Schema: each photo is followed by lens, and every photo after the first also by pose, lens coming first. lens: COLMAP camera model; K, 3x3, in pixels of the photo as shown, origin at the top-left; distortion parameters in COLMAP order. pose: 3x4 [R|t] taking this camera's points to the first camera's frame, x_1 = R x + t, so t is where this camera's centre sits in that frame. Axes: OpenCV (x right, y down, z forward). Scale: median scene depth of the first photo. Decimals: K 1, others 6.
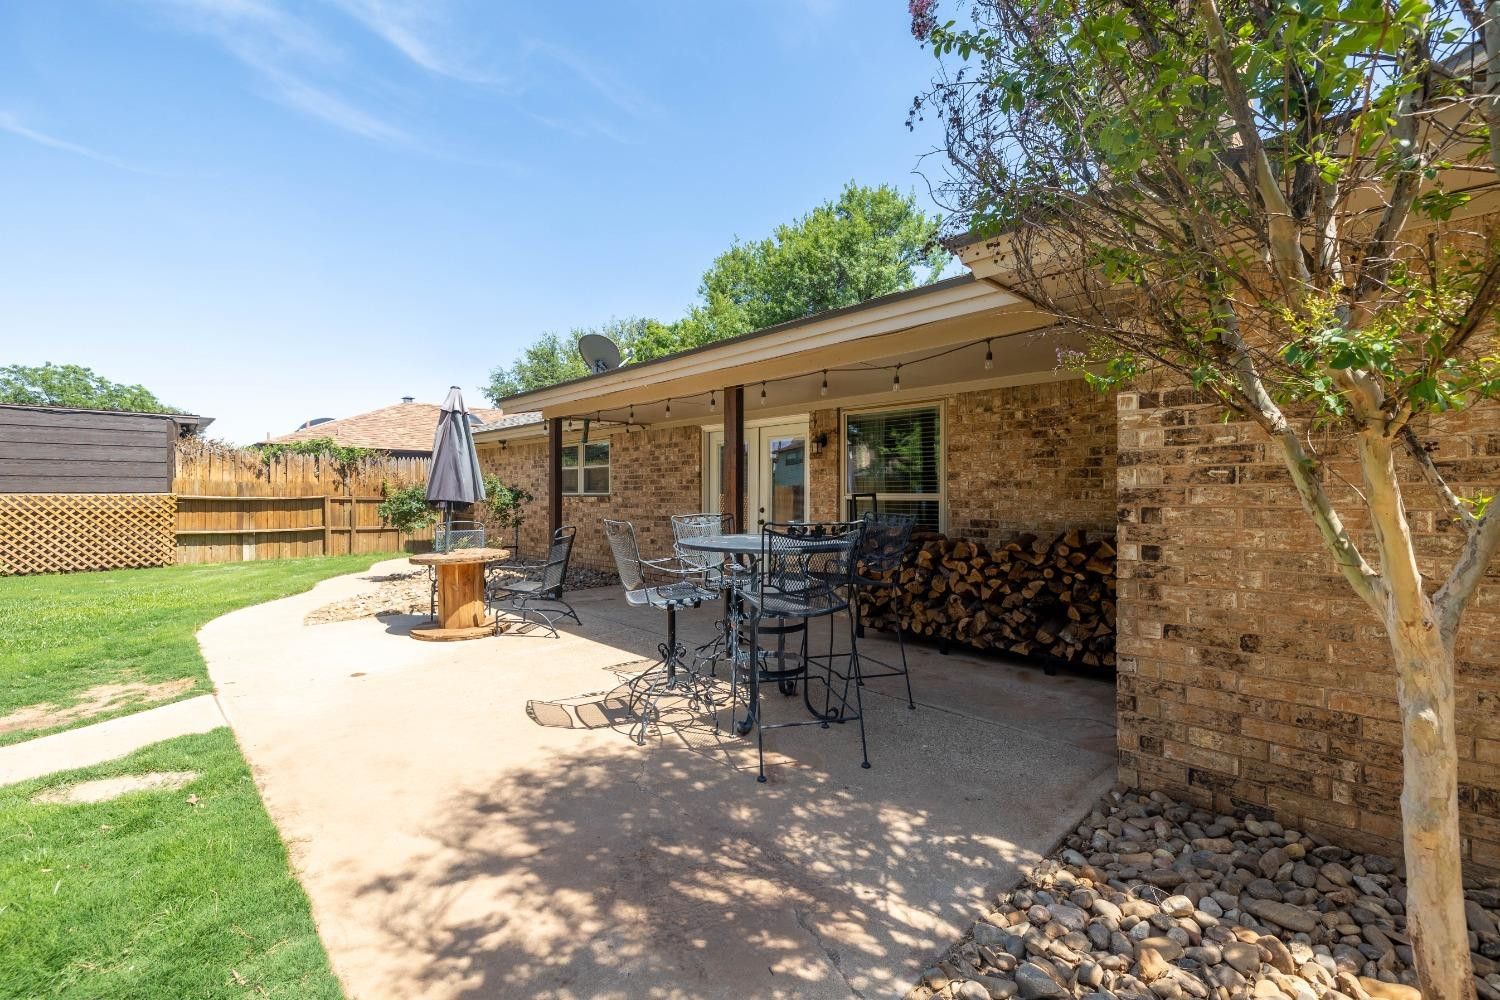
lens RADIAL K [[638.2, 0, 748.9], [0, 638.2, 495.3], [0, 0, 1]] dist [-0.002165, -0.000019]
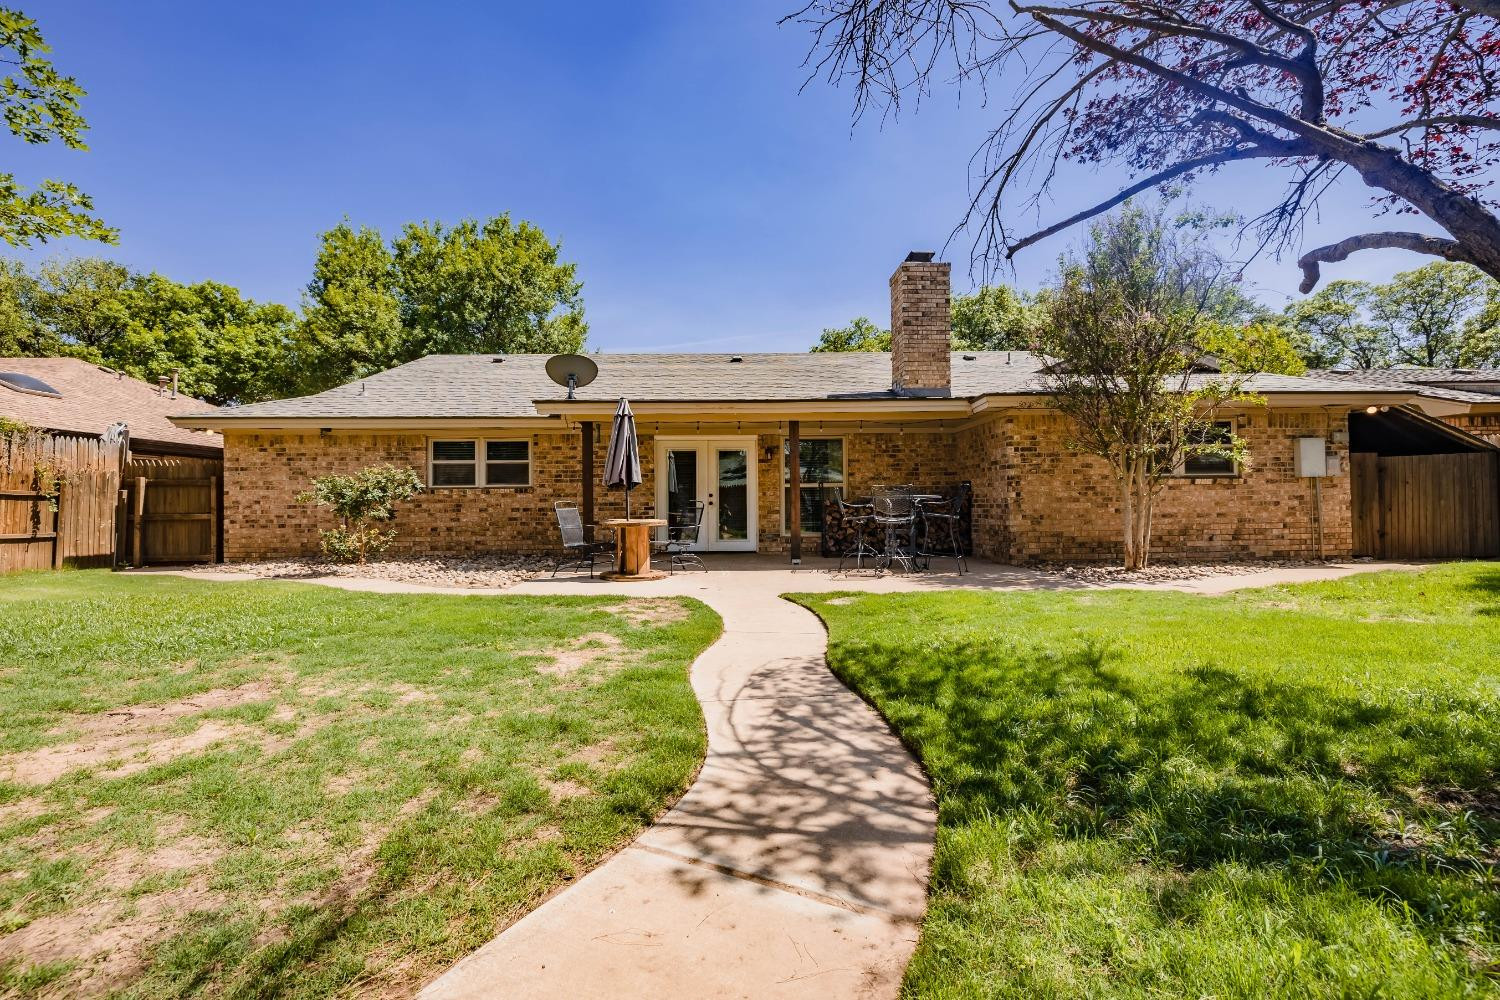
lens RADIAL K [[638.2, 0, 748.4], [0, 638.2, 500.0], [0, 0, 1]] dist [-0.002165, -0.000019]
pose [[0.686314, 0.000800, 0.727305, -1.433735], [0.010153, 0.999891, -0.010680, 0.072142], [-0.727234, 0.014714, 0.686232, -0.143030]]
